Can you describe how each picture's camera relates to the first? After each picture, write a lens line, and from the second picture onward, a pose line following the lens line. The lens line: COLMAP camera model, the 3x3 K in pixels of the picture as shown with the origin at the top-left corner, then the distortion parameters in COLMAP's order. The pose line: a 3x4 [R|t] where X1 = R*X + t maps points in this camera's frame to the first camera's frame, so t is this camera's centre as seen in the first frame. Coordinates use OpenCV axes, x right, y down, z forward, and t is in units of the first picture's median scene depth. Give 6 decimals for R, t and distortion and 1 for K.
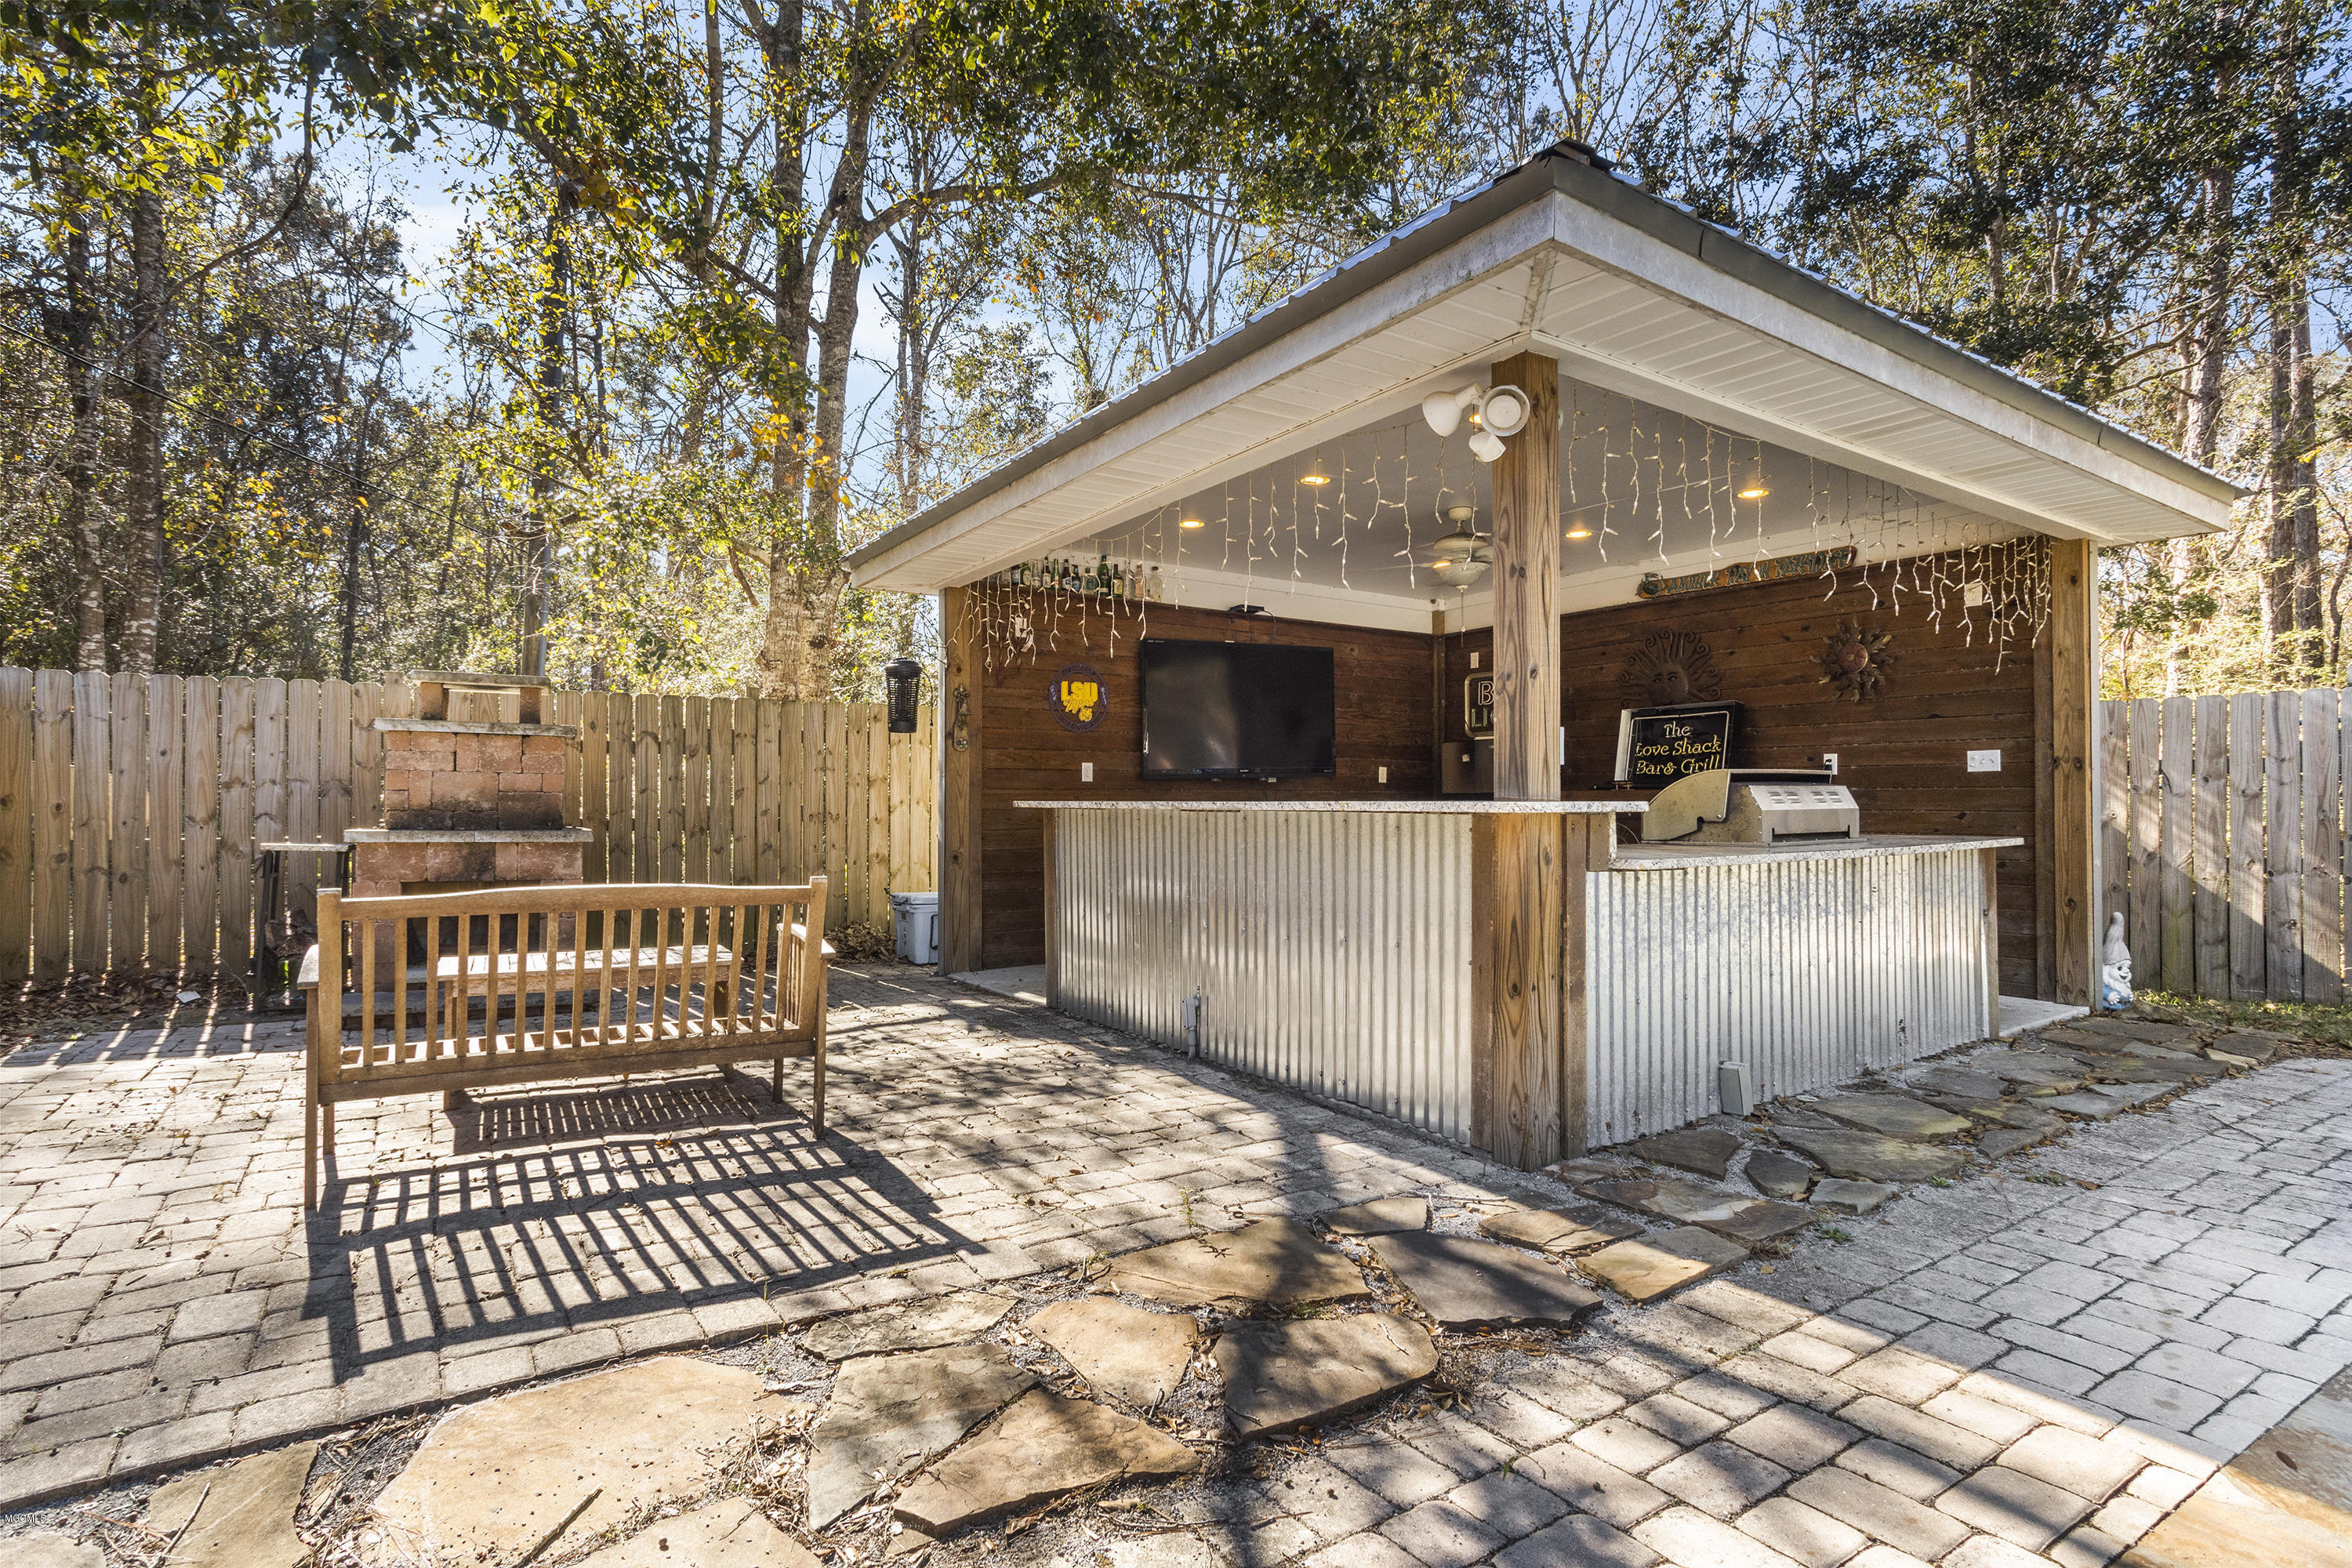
lens RADIAL K [[1225.8, 0, 1188.0], [0, 1225.8, 791.3], [0, 0, 1]] dist [0.005334, 0.000818]
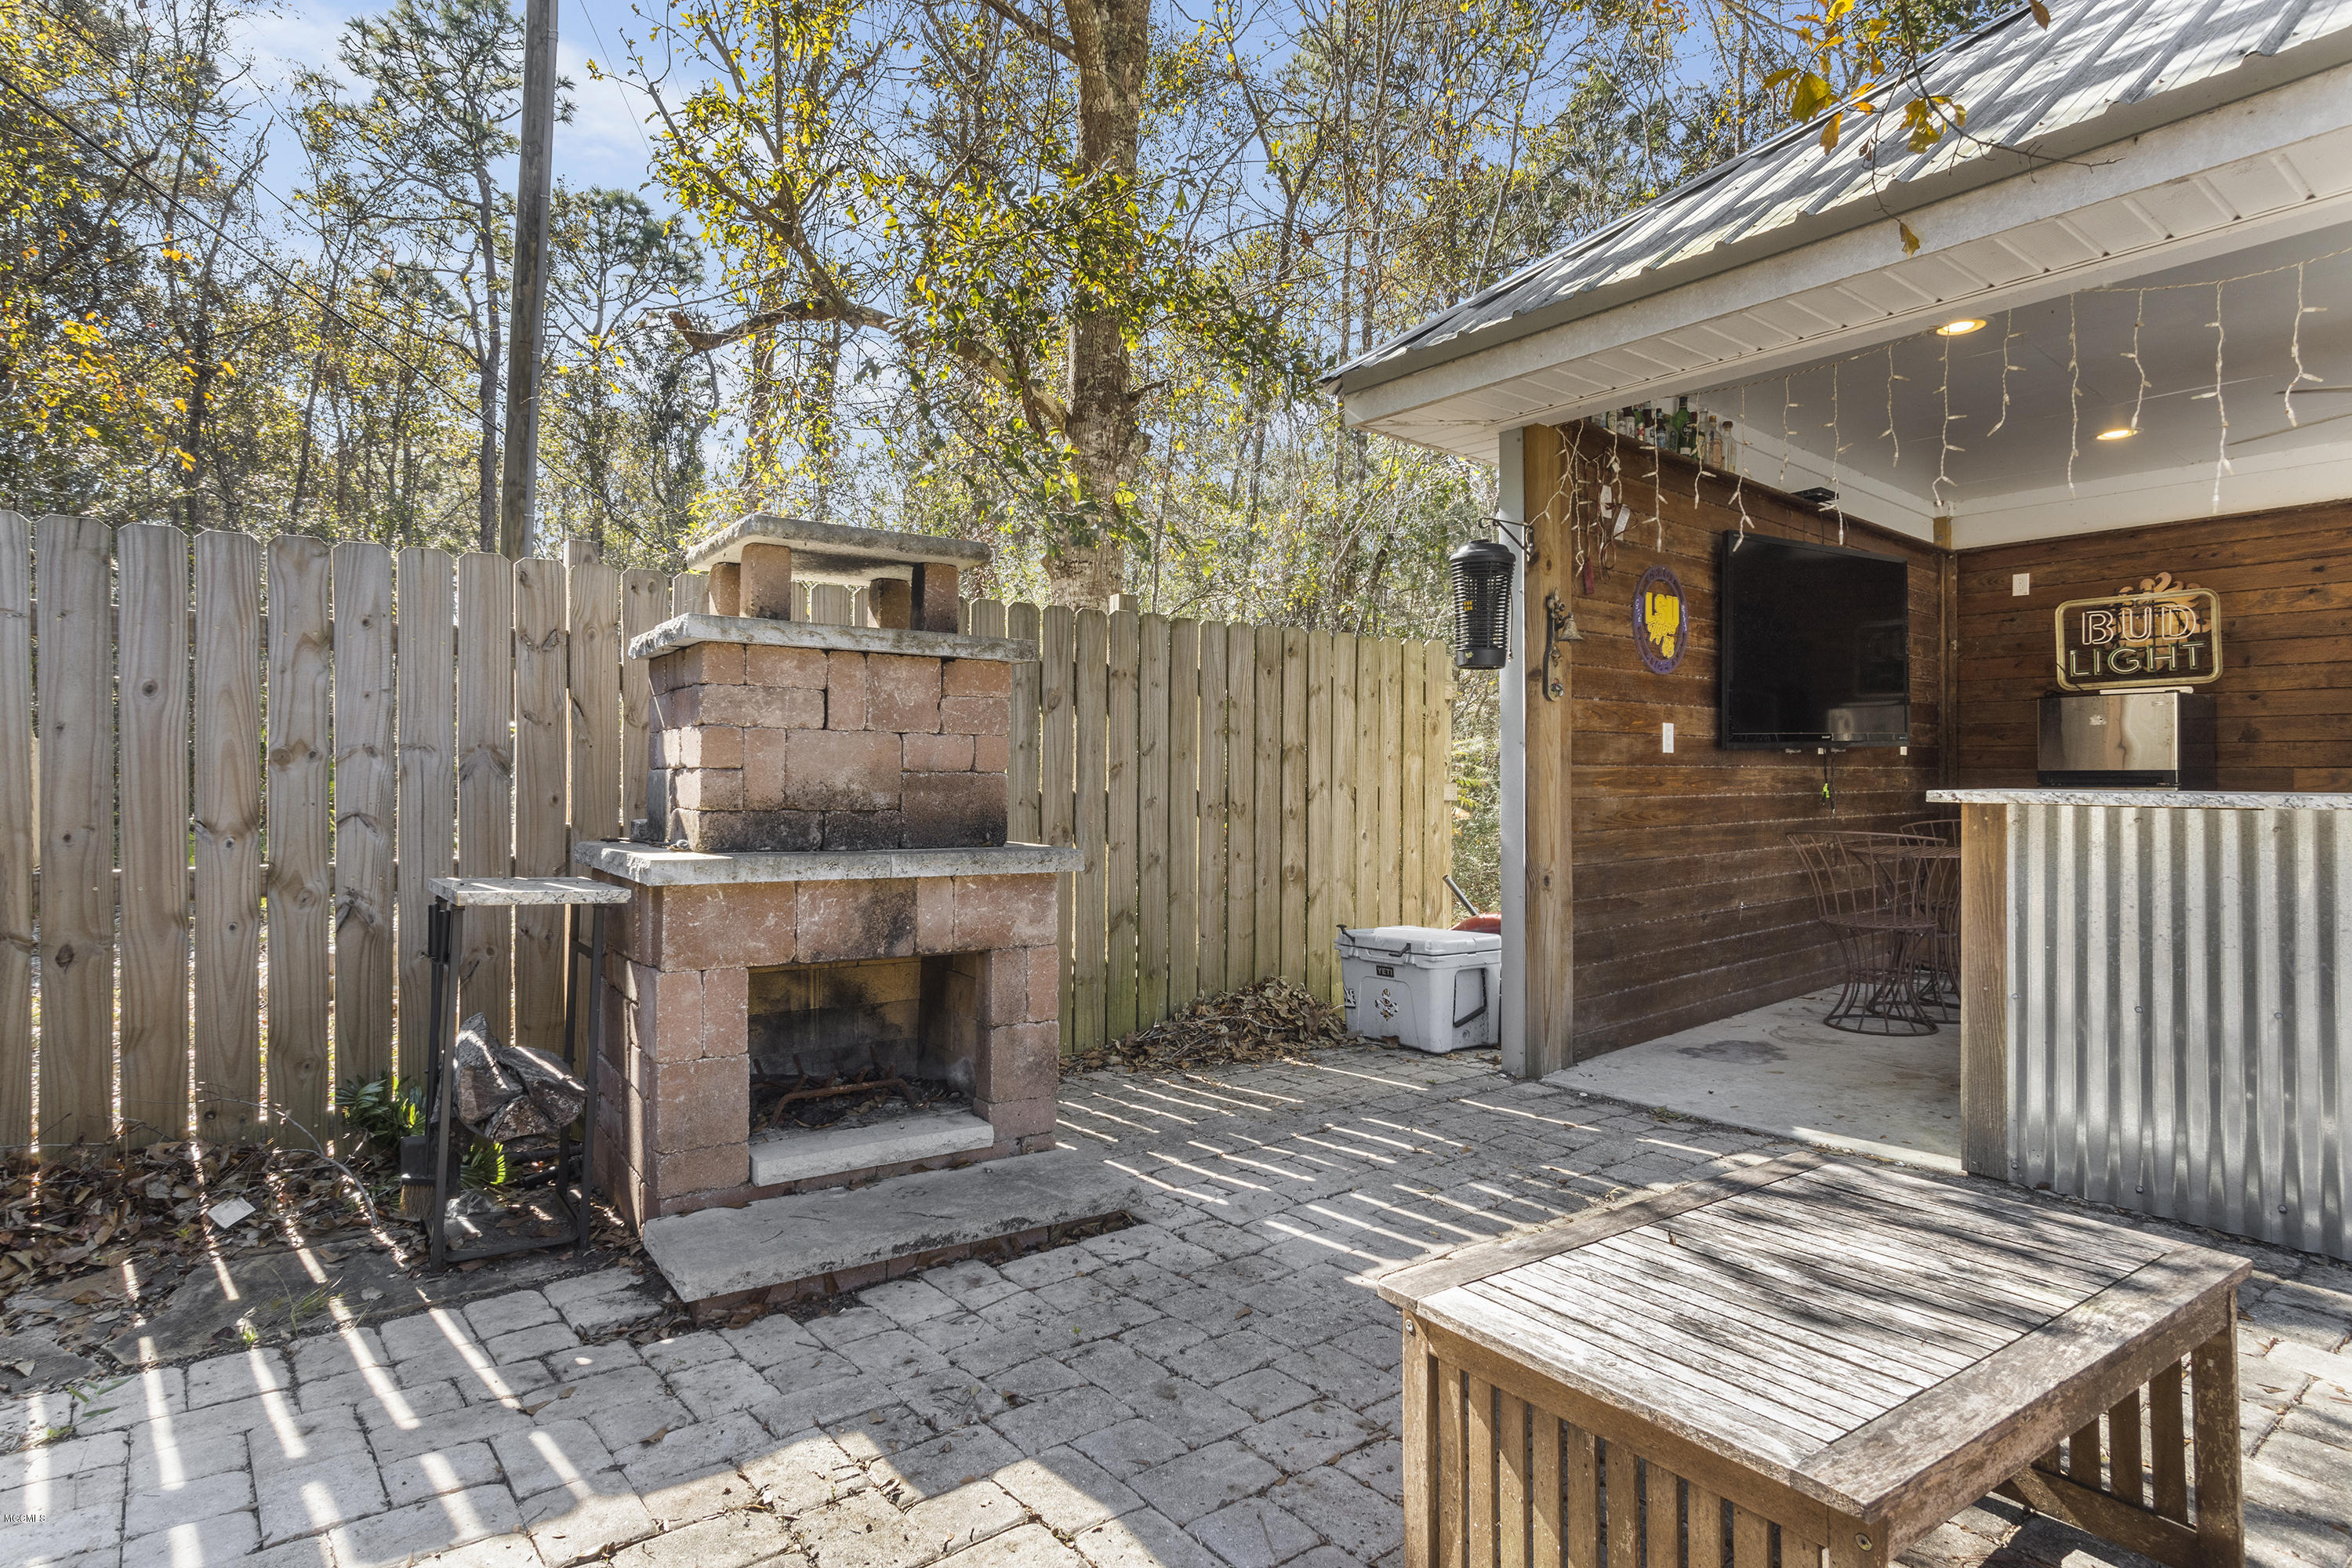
lens RADIAL K [[1225.8, 0, 1168.0], [0, 1225.8, 781.8], [0, 0, 1]] dist [0.005334, 0.000818]
pose [[0.992516, -0.000111, 0.122115, -0.421228], [-0.002275, 0.999809, 0.019402, -0.004645], [-0.122094, -0.019534, 0.992326, 0.405701]]
